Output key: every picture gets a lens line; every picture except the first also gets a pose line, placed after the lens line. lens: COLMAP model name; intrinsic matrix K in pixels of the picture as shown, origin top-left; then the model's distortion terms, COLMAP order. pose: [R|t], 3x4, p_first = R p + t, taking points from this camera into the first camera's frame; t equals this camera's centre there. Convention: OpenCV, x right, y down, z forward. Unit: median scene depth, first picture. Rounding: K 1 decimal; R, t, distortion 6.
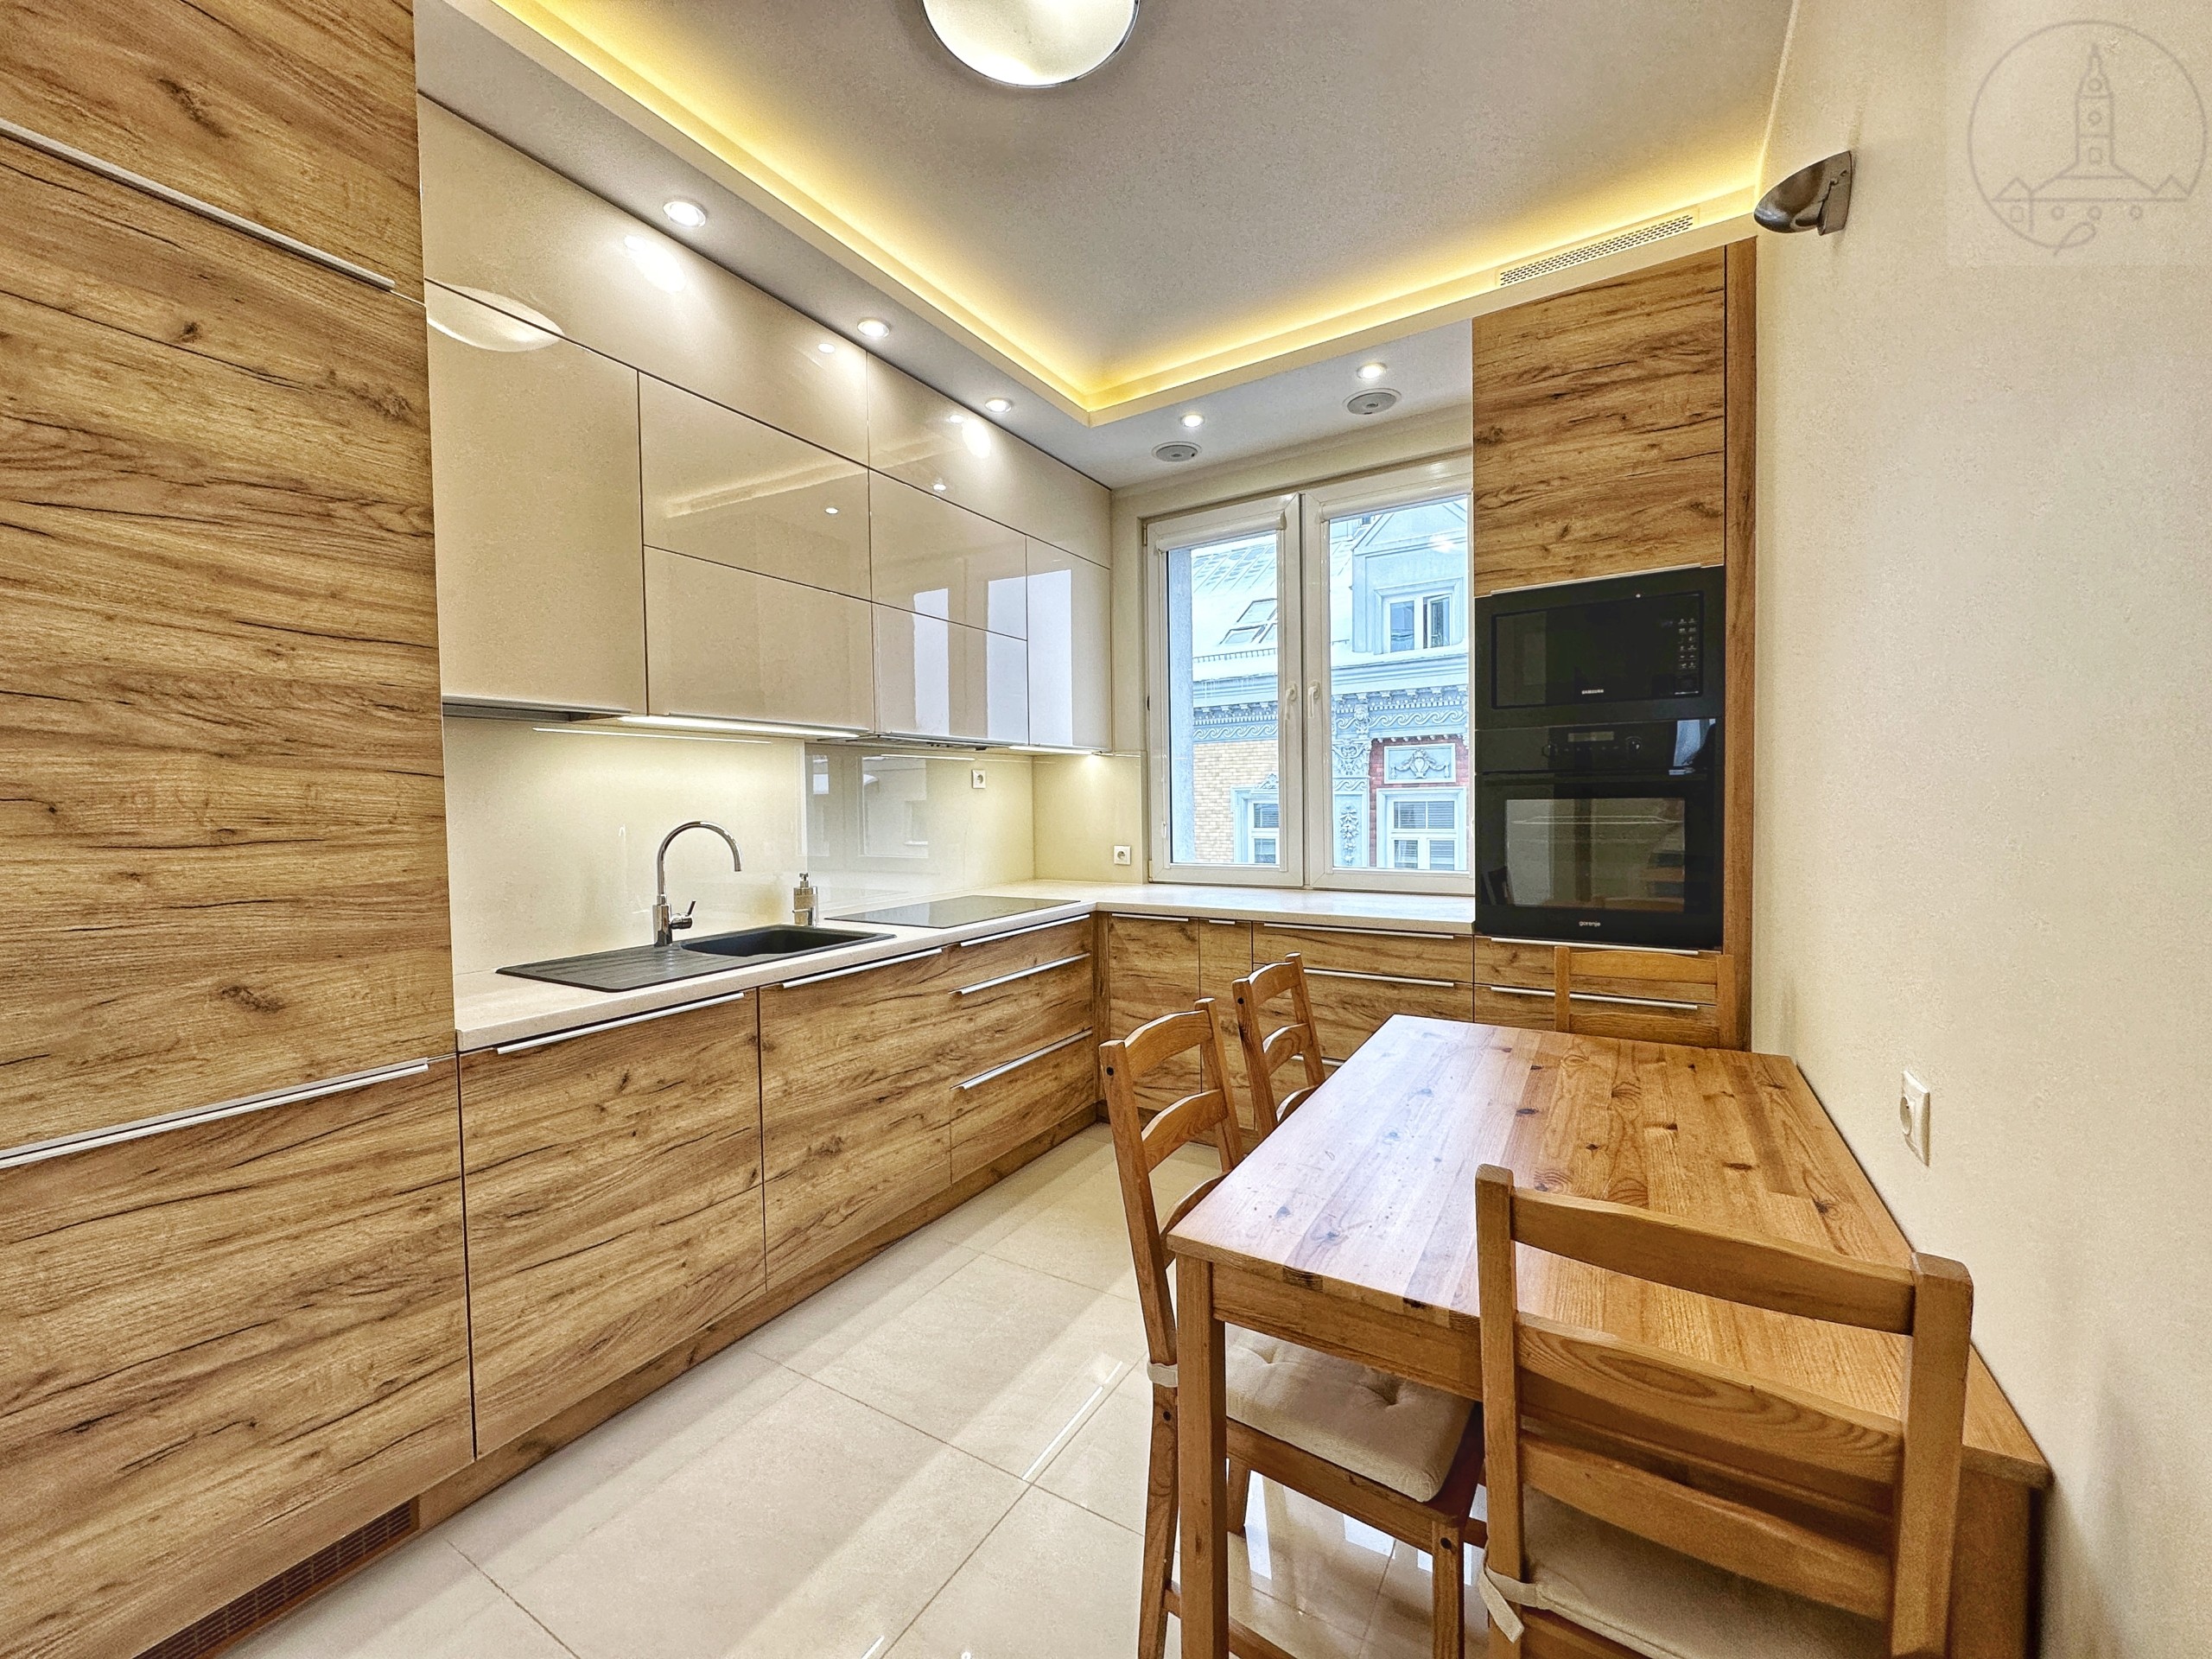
lens RADIAL K [[878.6, 0, 1102.9], [0, 878.6, 828.6], [0, 0, 1]] dist [-0.003113, 0.000618]
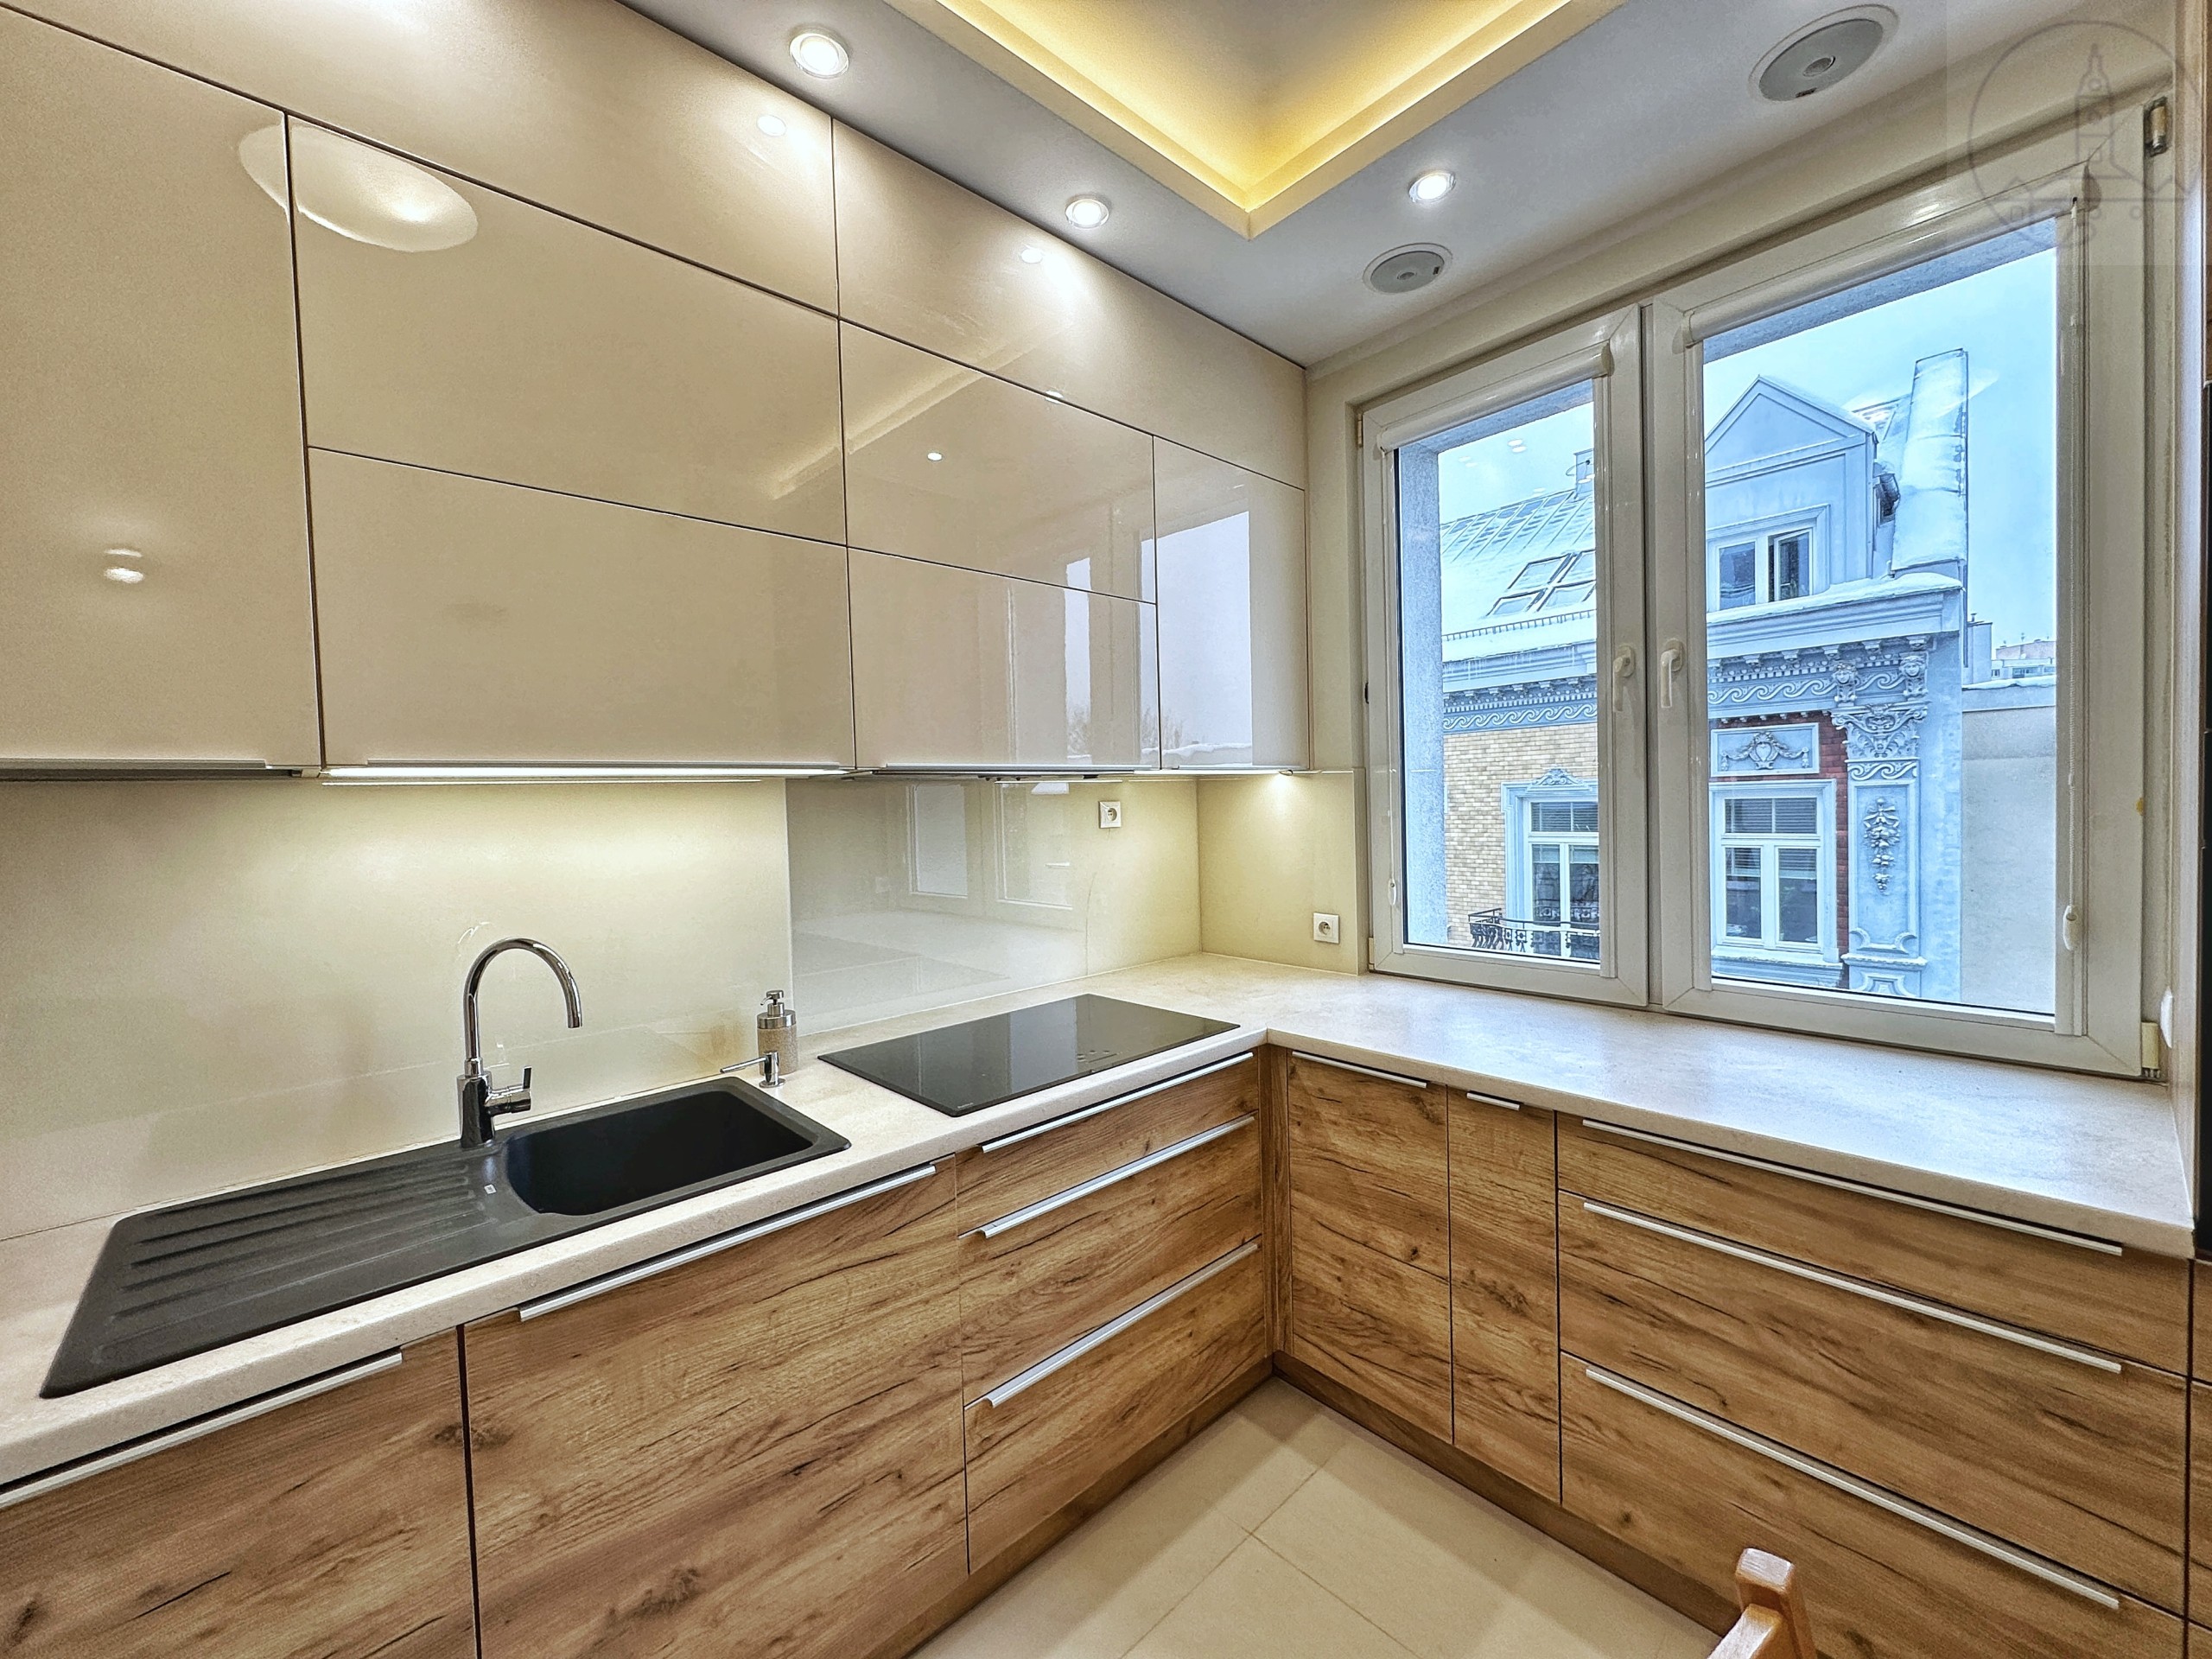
lens RADIAL K [[878.6, 0, 1102.9], [0, 878.6, 828.6], [0, 0, 1]] dist [-0.003113, 0.000618]
pose [[0.960868, -0.004006, -0.276976, 0.053970], [0.006091, 0.999959, 0.006670, -0.060574], [0.276938, -0.008096, 0.960854, 0.404465]]
